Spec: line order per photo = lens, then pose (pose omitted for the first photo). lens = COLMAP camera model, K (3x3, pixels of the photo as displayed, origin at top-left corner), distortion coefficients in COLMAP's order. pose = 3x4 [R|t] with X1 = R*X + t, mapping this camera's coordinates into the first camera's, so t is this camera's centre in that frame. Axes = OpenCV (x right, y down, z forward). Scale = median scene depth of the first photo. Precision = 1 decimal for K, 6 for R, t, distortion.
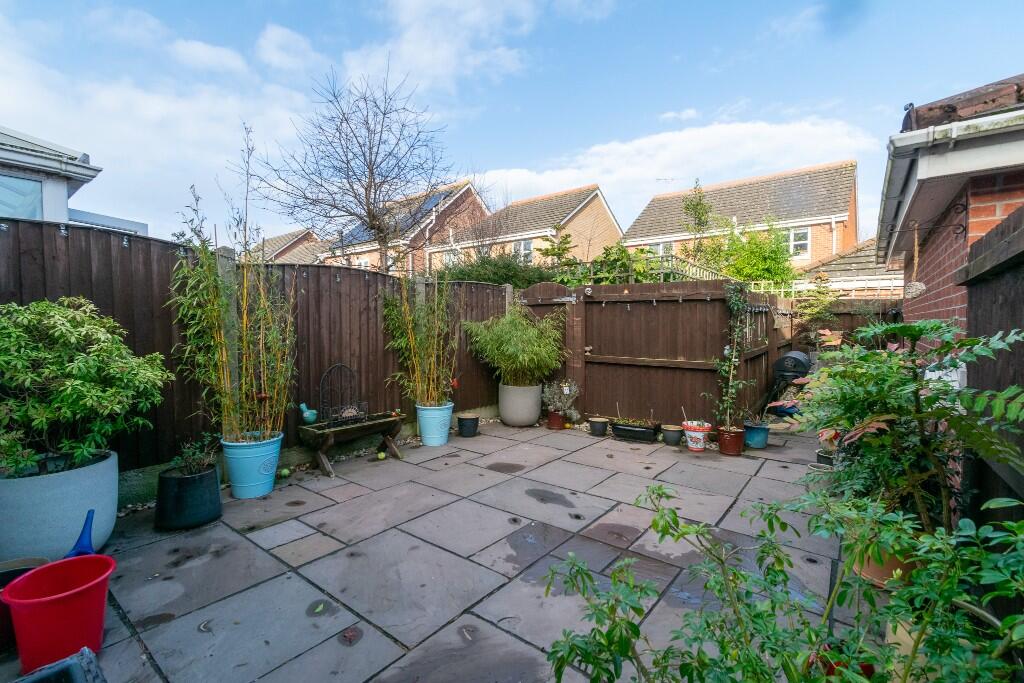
lens RADIAL K [[451.9, 0, 513.9], [0, 451.9, 338.6], [0, 0, 1]] dist [0.001189, -0.000192]
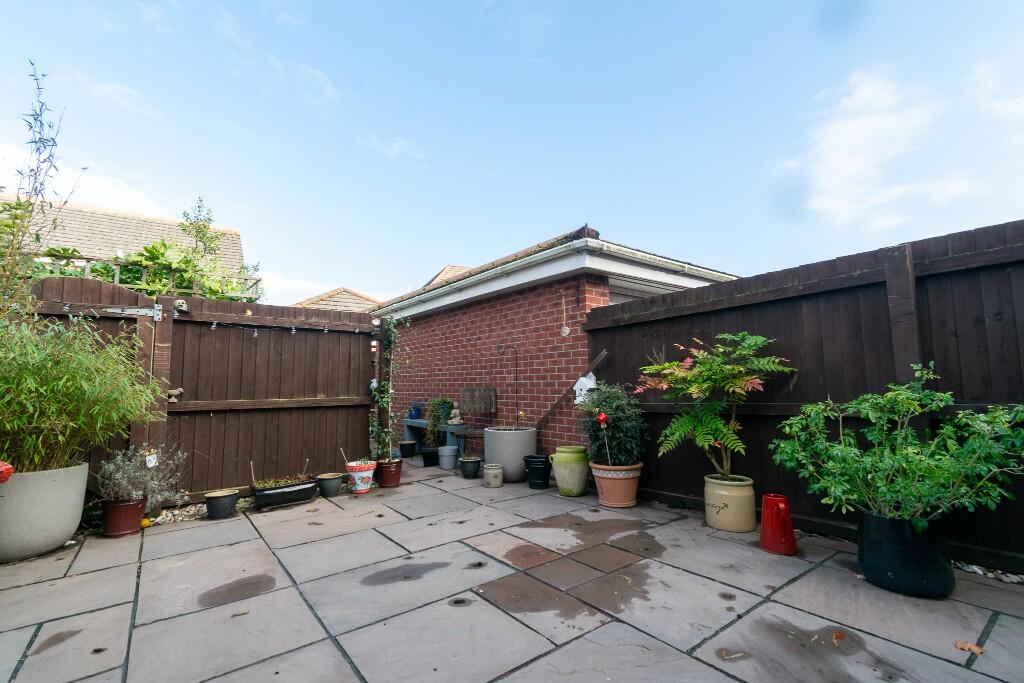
lens RADIAL K [[451.9, 0, 513.9], [0, 451.9, 338.6], [0, 0, 1]] dist [0.001189, -0.000192]
pose [[0.249890, 0.091241, 0.963966, -0.437101], [0.047863, 0.993169, -0.106412, 0.048973], [-0.967091, 0.072730, 0.243816, 0.457934]]
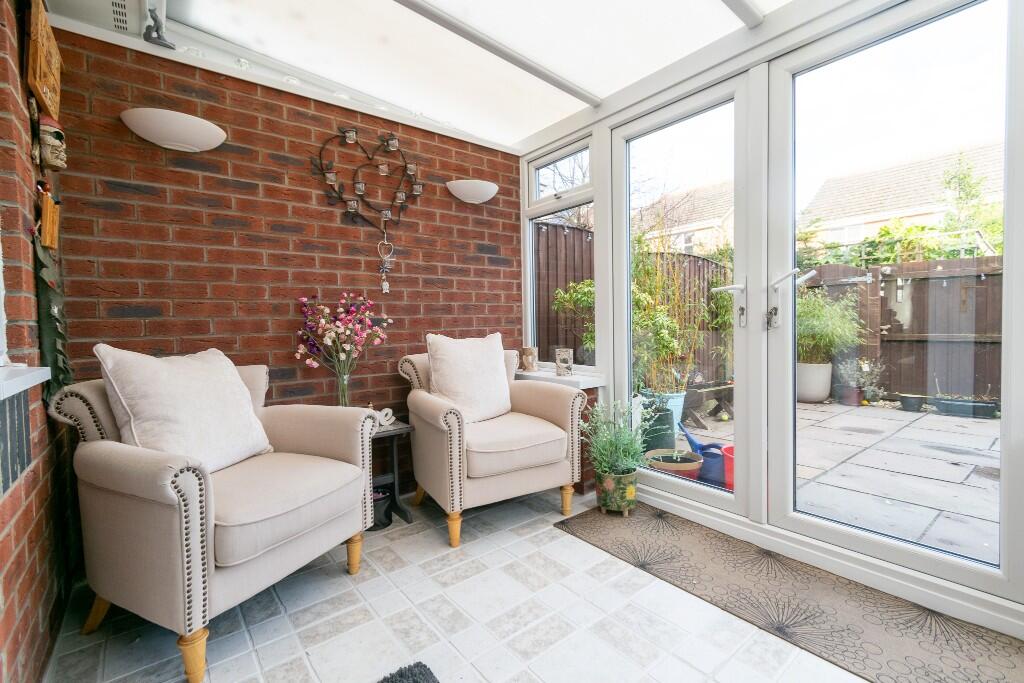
lens RADIAL K [[451.9, 0, 513.9], [0, 451.9, 338.6], [0, 0, 1]] dist [0.001189, -0.000192]
pose [[0.971477, -0.008085, -0.236996, -0.503915], [0.007862, 0.999967, -0.001887, 0.054144], [0.237003, -0.000030, 0.971509, -0.220552]]
